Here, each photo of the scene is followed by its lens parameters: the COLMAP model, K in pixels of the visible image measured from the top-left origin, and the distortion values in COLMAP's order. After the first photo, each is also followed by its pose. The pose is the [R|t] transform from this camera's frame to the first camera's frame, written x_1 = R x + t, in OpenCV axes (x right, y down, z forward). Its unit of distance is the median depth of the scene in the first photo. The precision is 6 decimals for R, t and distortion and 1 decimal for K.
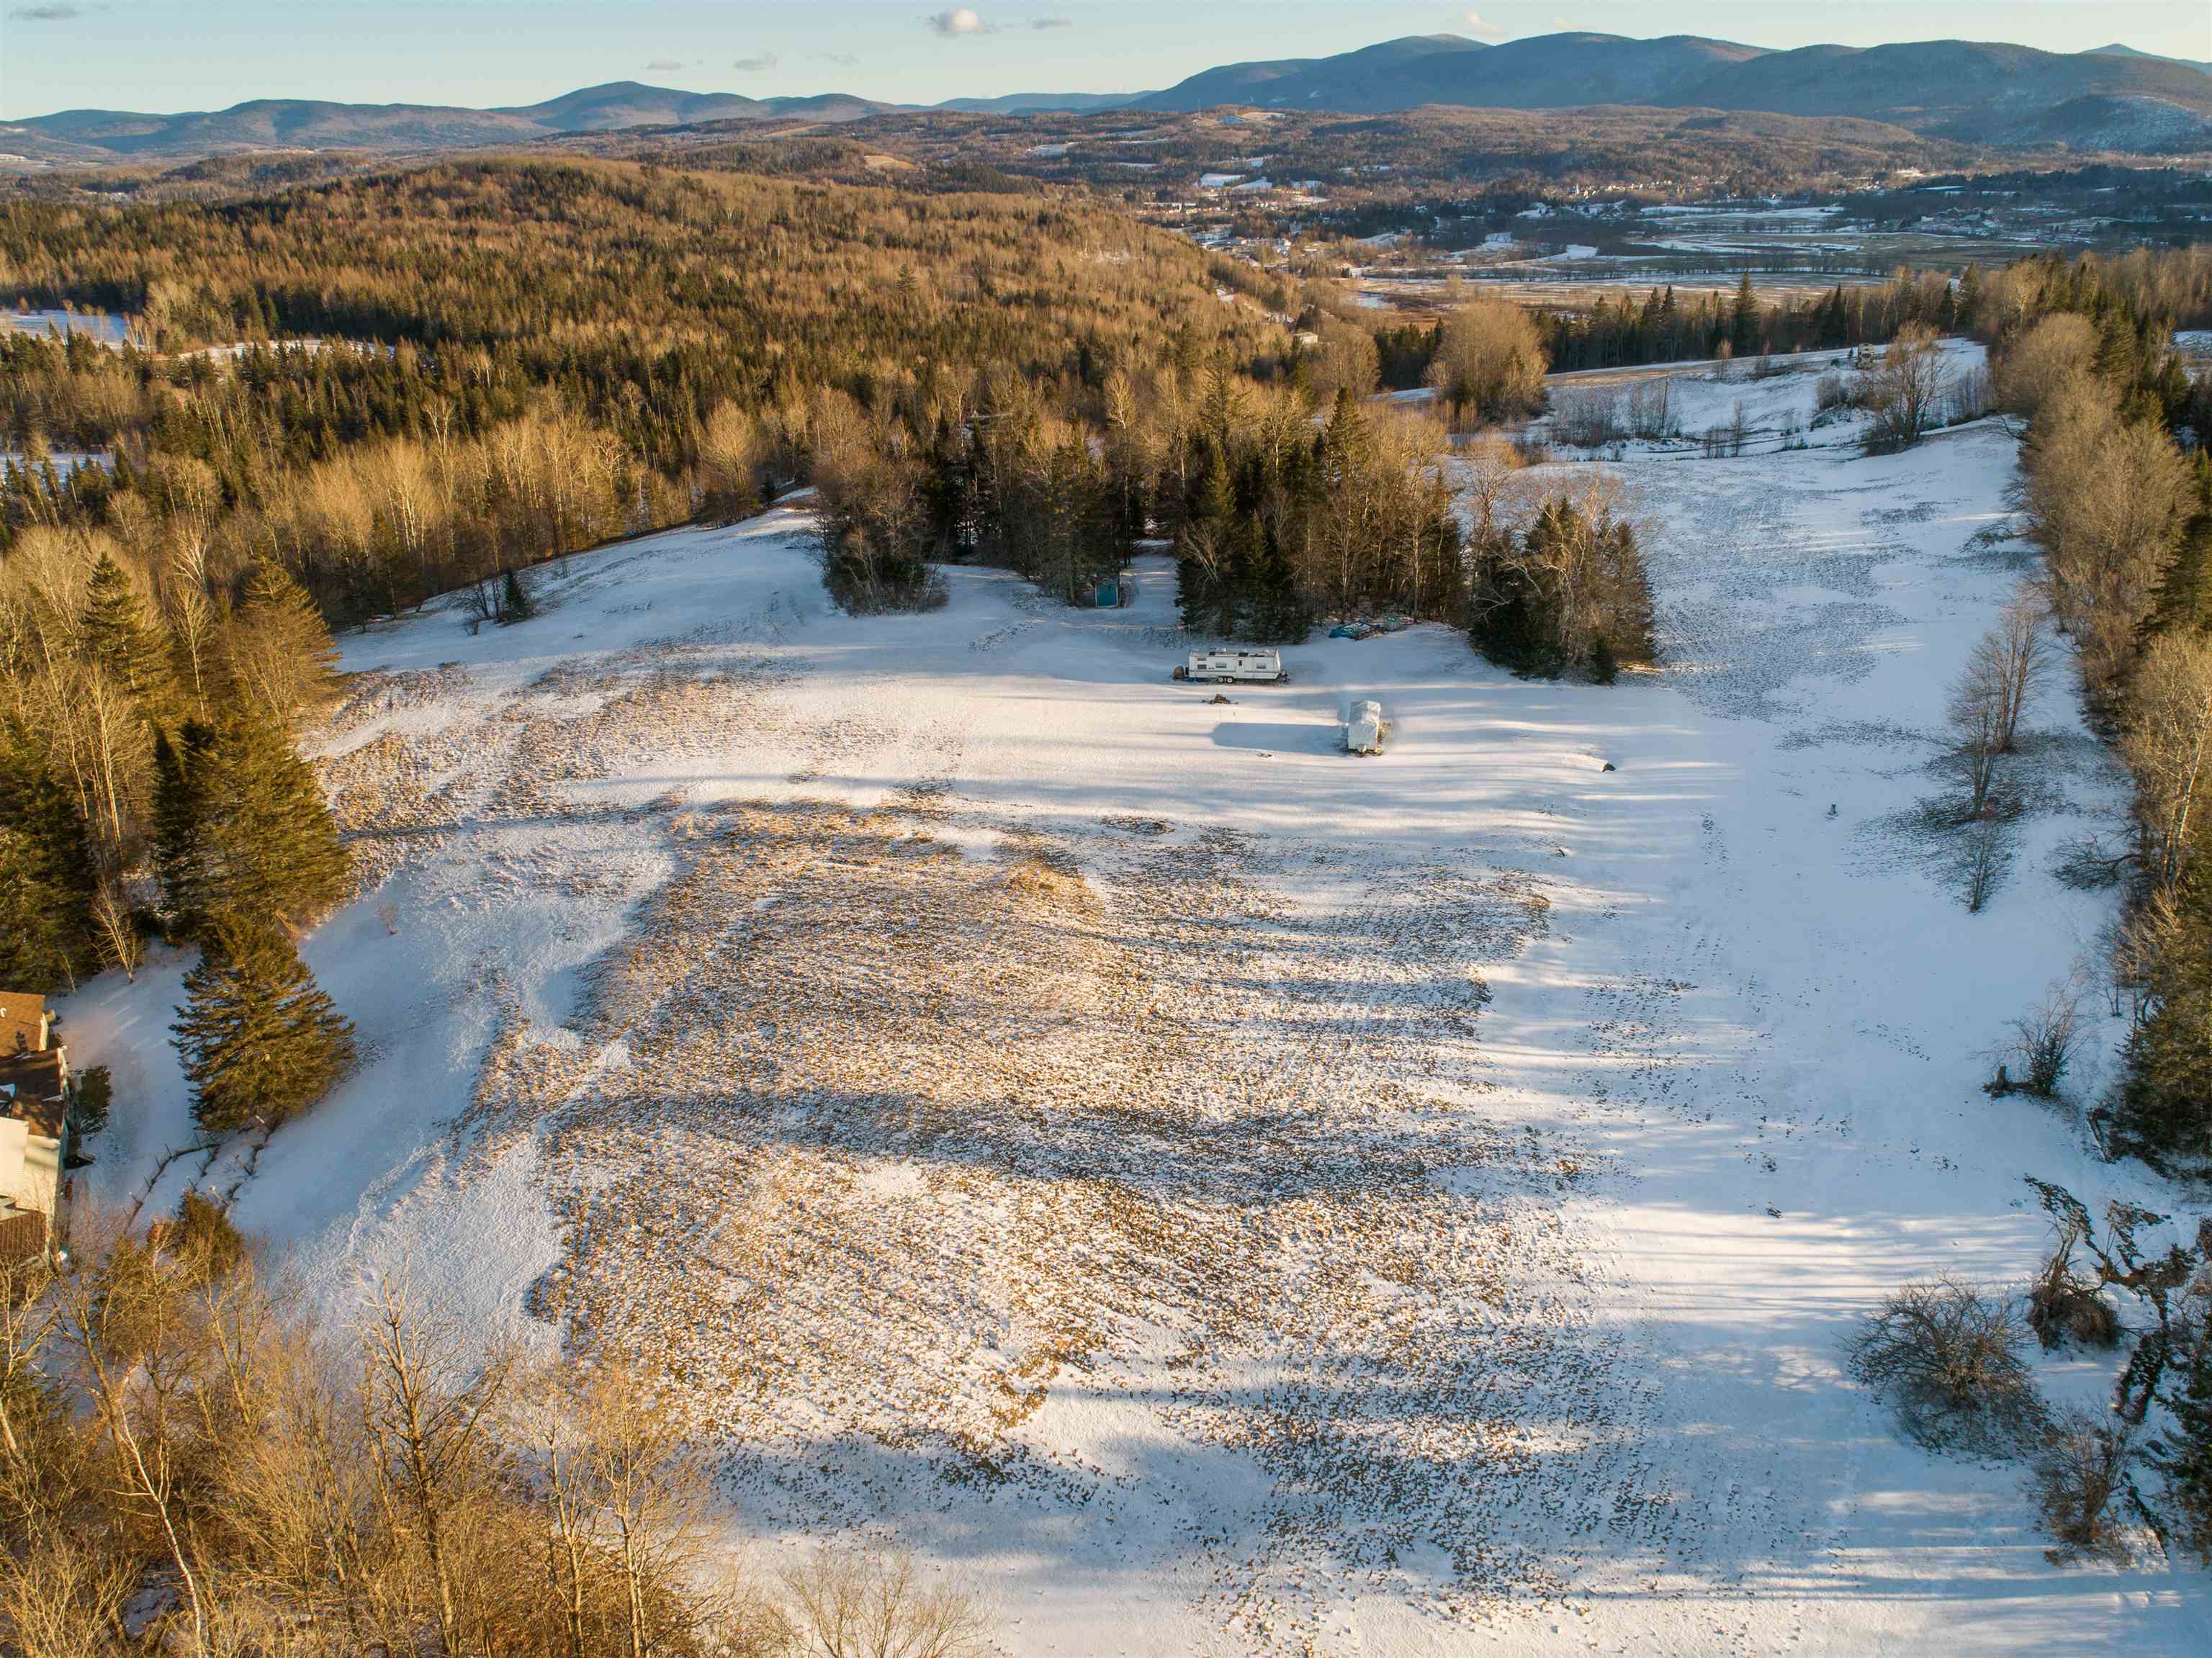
lens RADIAL K [[1670.8, 0, 1108.8], [0, 1670.8, 836.8], [0, 0, 1]] dist [-0.029265, 0.012280]
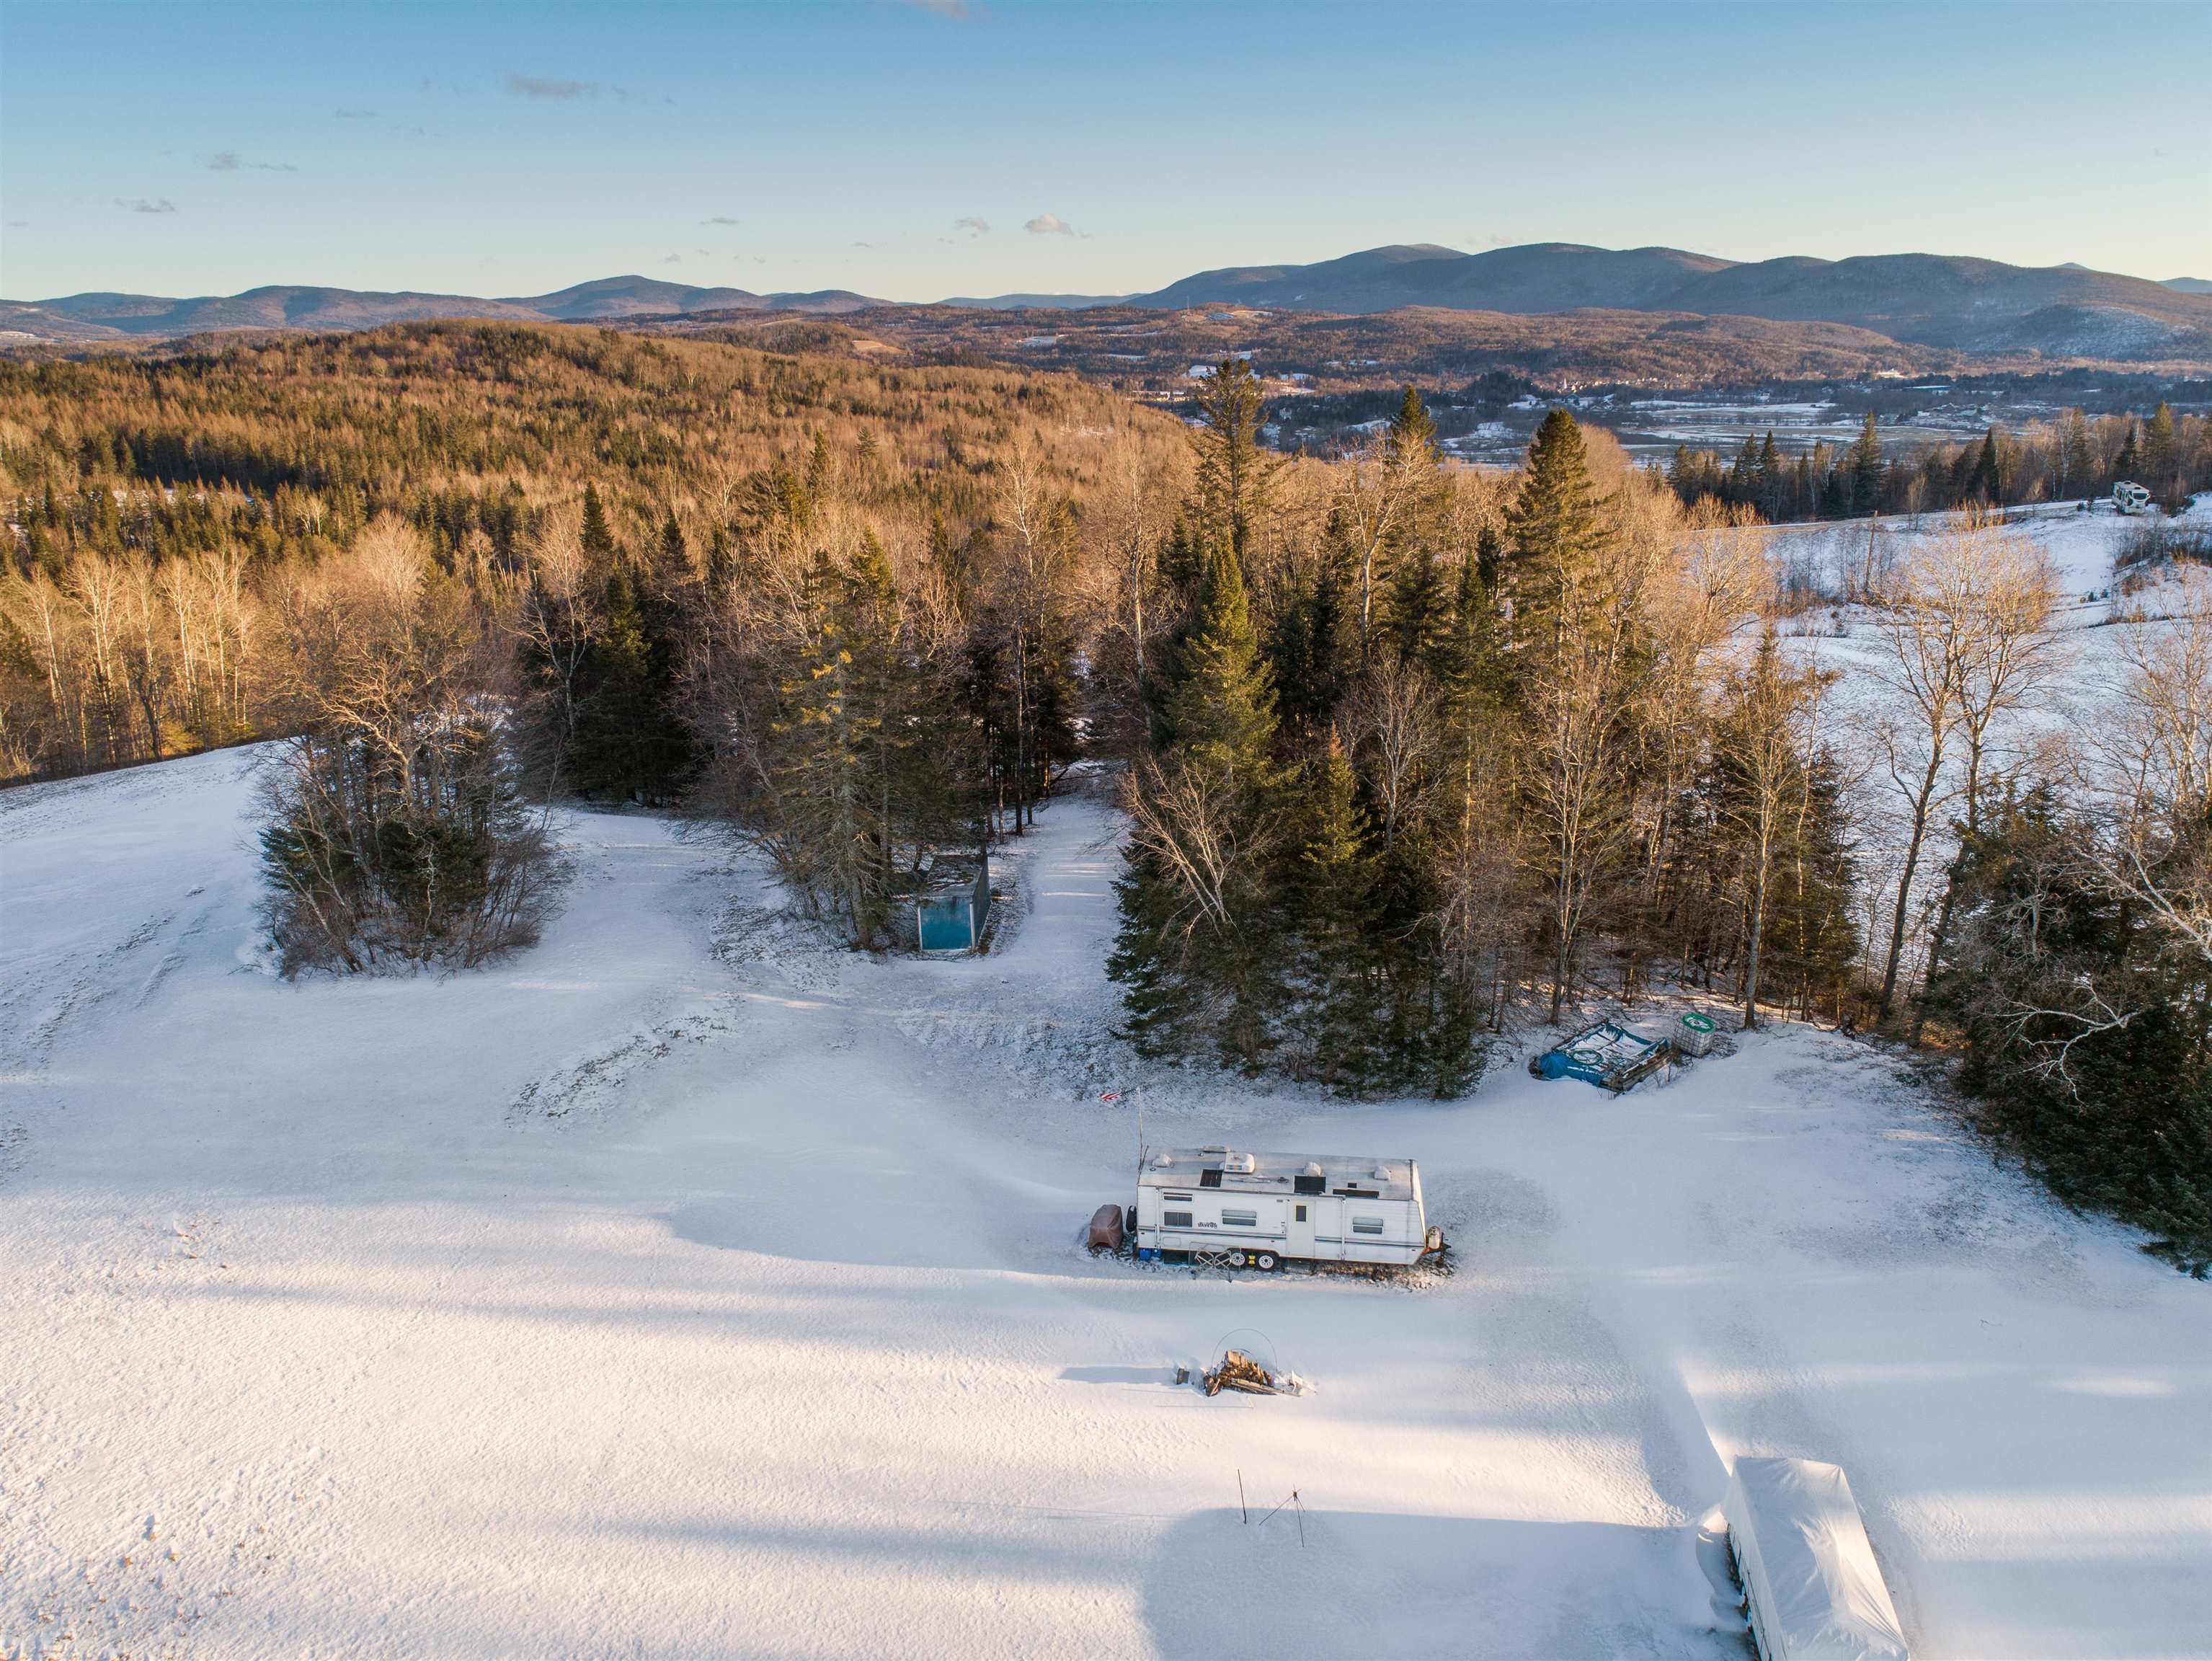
lens RADIAL K [[1680.3, 0, 1107.9], [0, 1680.3, 841.3], [0, 0, 1]] dist [-0.029783, 0.013479]
pose [[0.999877, 0.013192, 0.008480, 0.005654], [-0.012223, 0.994336, -0.105578, -0.020268], [-0.009825, 0.105461, 0.994375, 0.098577]]
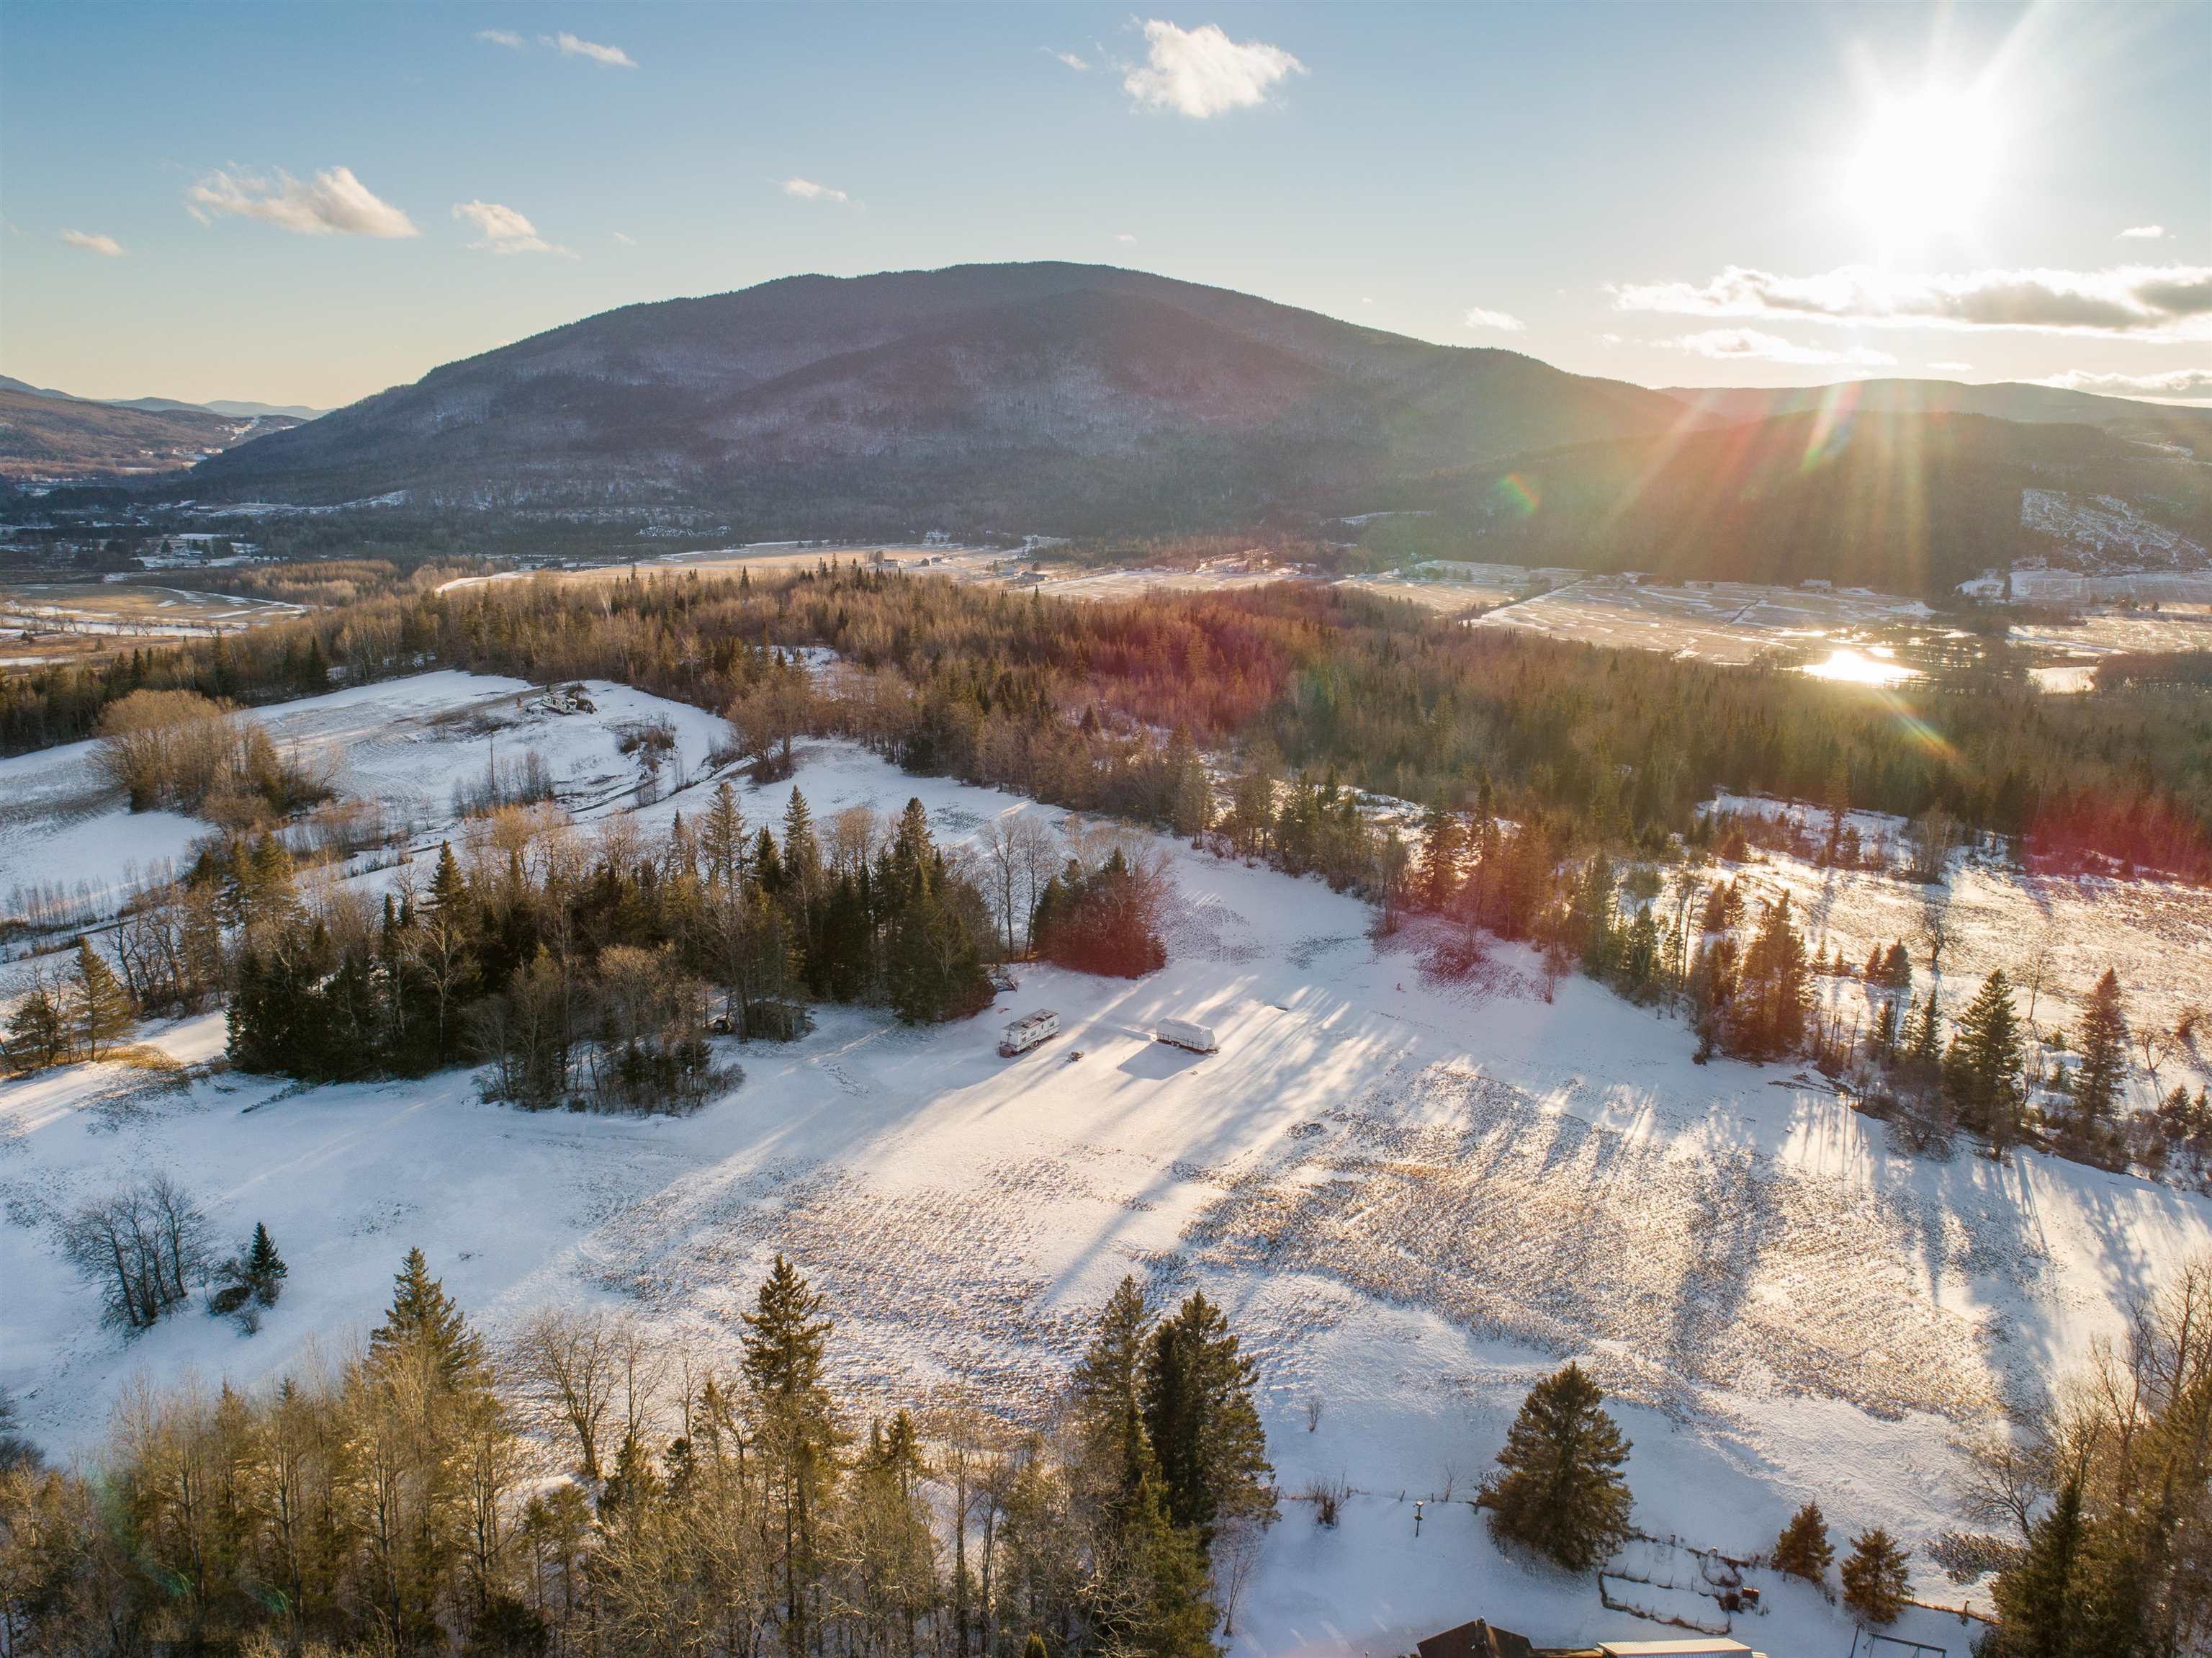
lens RADIAL K [[1660.2, 0, 1106.2], [0, 1660.2, 847.0], [0, 0, 1]] dist [-0.028721, 0.011157]
pose [[0.405612, -0.186875, 0.894738, -0.138790], [0.325167, 0.944343, 0.049828, -0.039513], [-0.854251, 0.270729, 0.443802, 0.056297]]
